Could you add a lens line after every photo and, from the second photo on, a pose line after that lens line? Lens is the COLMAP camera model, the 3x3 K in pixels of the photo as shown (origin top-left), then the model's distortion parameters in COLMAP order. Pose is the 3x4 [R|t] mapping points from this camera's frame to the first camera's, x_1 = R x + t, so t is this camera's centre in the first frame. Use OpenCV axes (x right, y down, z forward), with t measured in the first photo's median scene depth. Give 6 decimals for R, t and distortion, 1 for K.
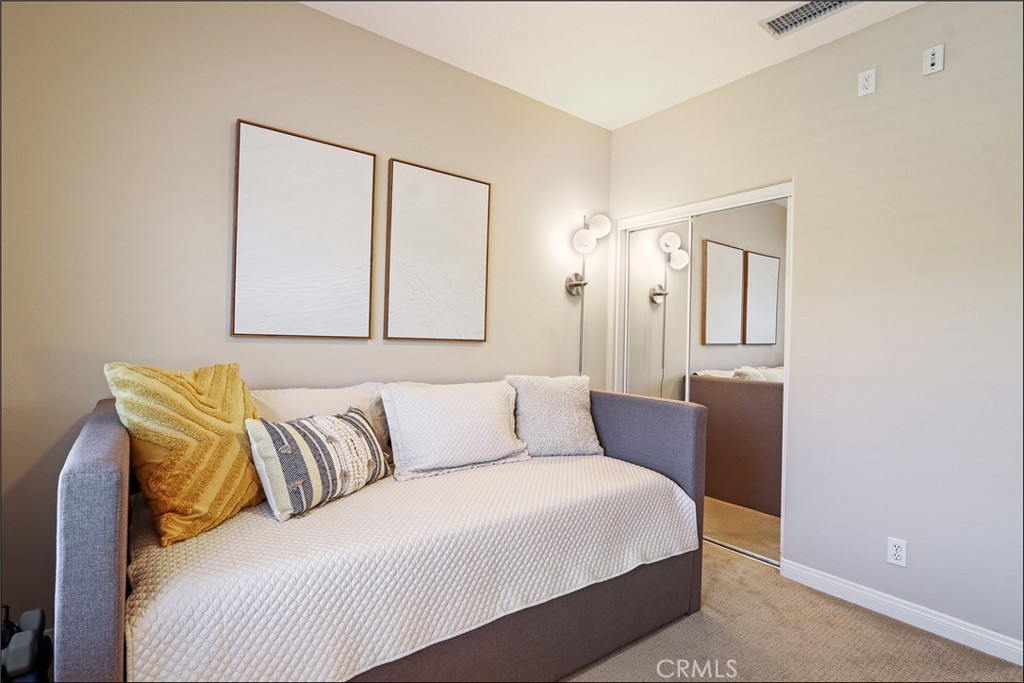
lens RADIAL K [[496.6, 0, 512.0], [0, 496.6, 341.5], [0, 0, 1]] dist [-0.033503, 0.016766]
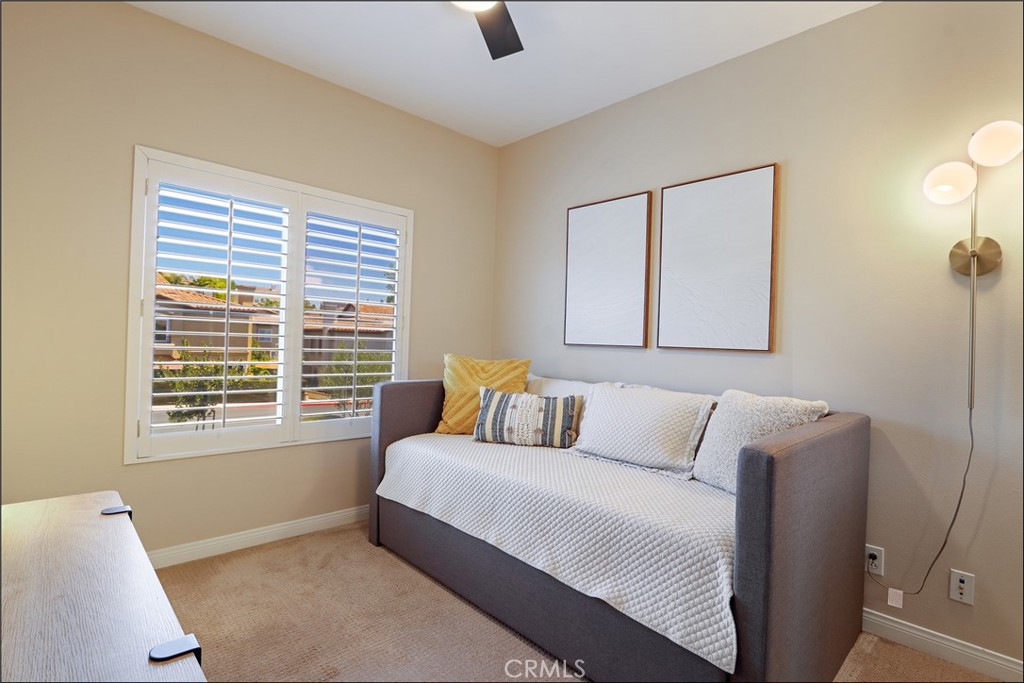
lens RADIAL K [[496.6, 0, 512.0], [0, 496.6, 341.5], [0, 0, 1]] dist [-0.033503, 0.016766]
pose [[0.113457, -0.018886, -0.993363, 0.937917], [-0.024945, 0.999450, -0.021851, 0.015304], [0.993230, 0.027259, 0.112923, 0.608012]]
